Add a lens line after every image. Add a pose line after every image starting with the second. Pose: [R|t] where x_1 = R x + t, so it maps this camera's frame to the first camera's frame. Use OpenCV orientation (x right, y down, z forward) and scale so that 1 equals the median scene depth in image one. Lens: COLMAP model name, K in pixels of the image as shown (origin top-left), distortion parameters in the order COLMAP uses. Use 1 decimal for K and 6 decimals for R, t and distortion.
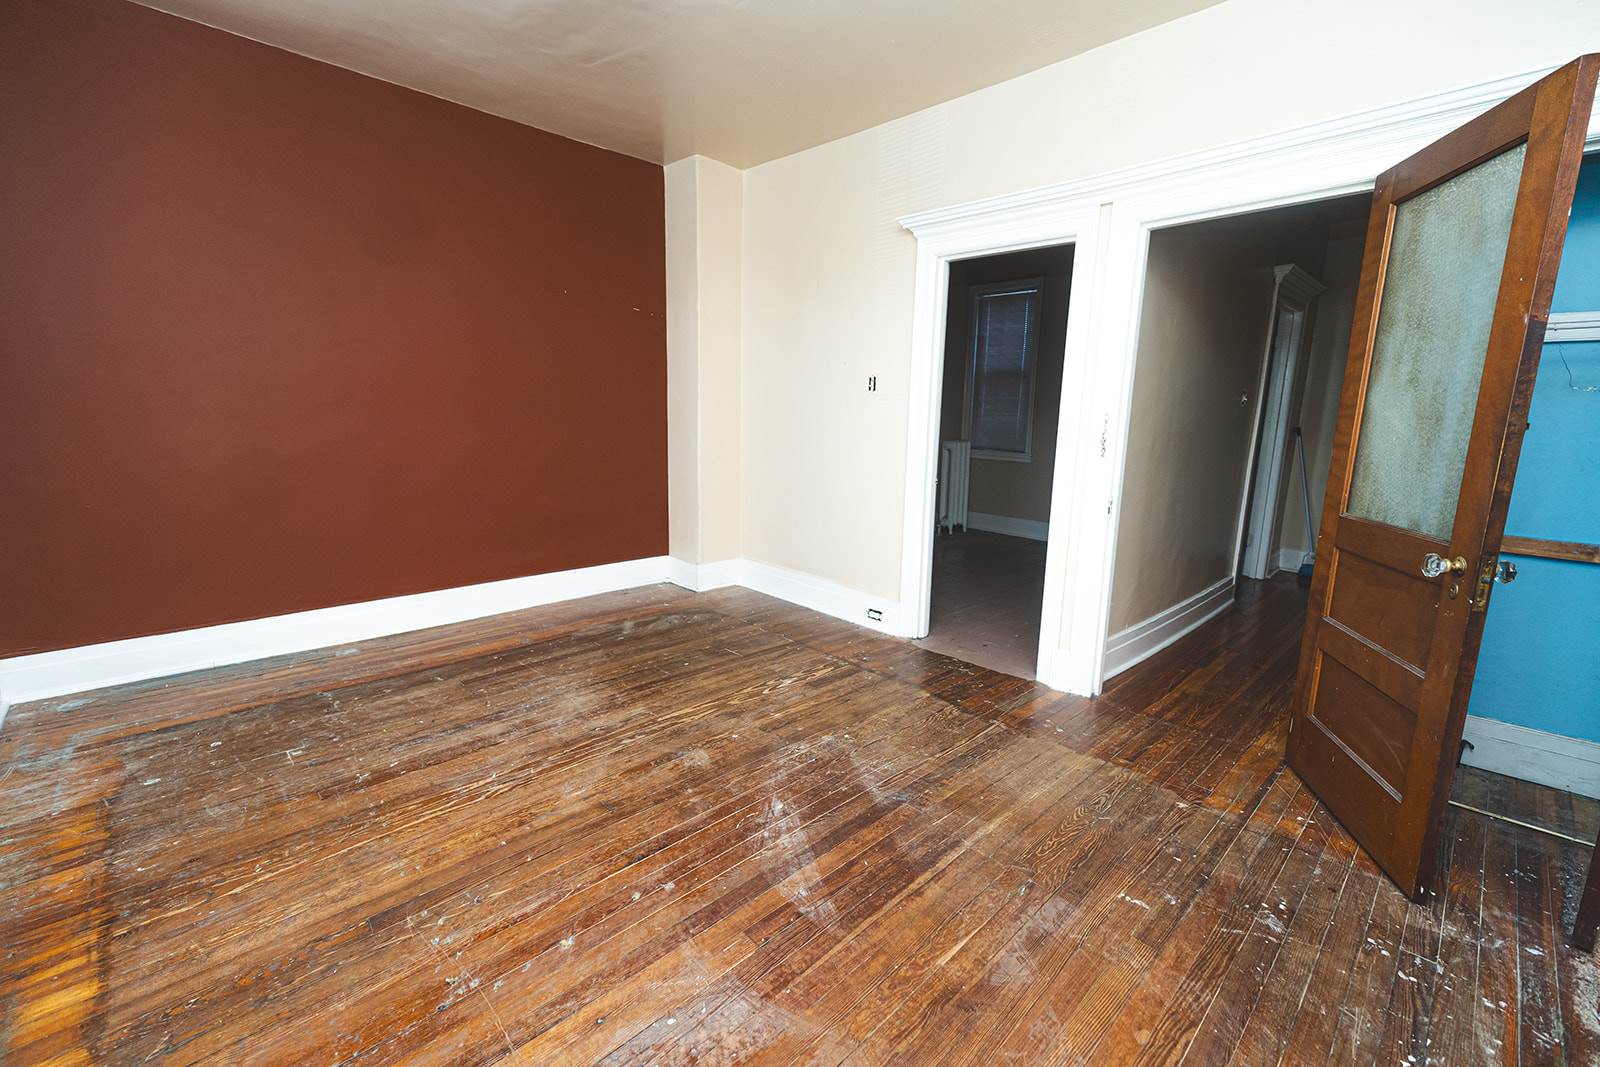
lens RADIAL K [[683.2, 0, 806.2], [0, 683.2, 529.7], [0, 0, 1]] dist [0.002129, 0.000557]
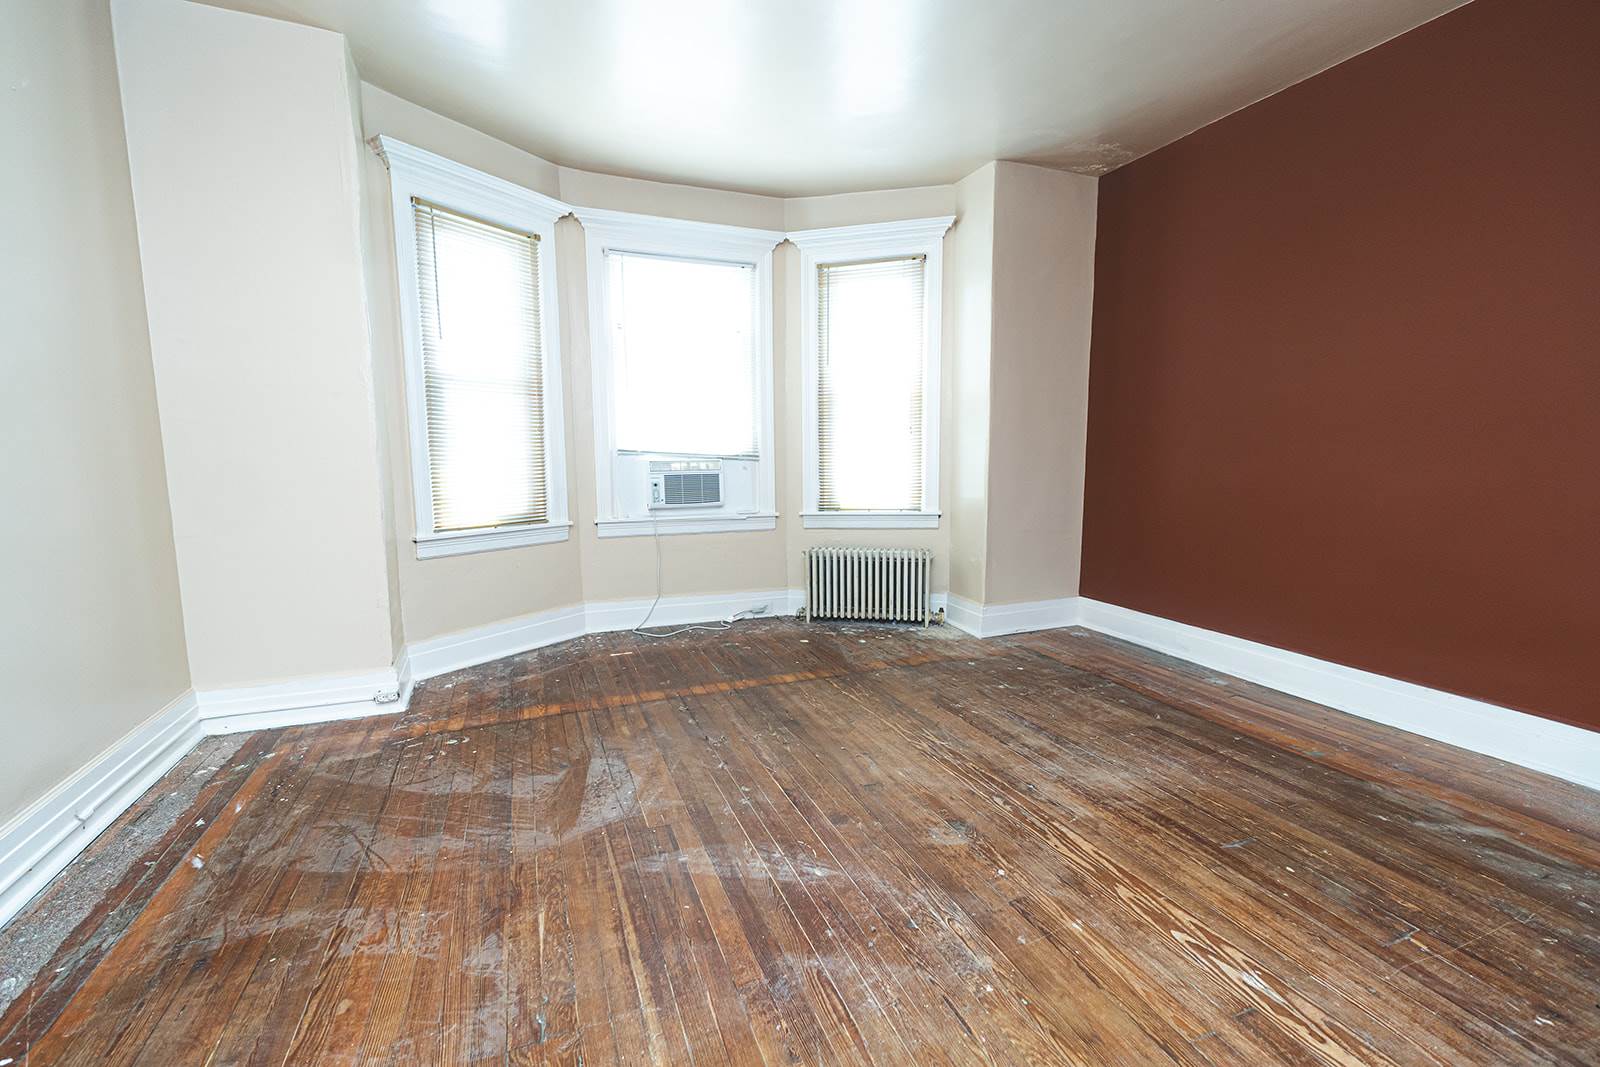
lens RADIAL K [[683.2, 0, 806.2], [0, 683.2, 529.7], [0, 0, 1]] dist [0.002129, 0.000557]
pose [[-0.368071, 0.090508, -0.925382, 0.620508], [-0.170394, 0.971830, 0.162825, -0.132388], [0.914051, 0.217610, -0.342281, 1.011792]]
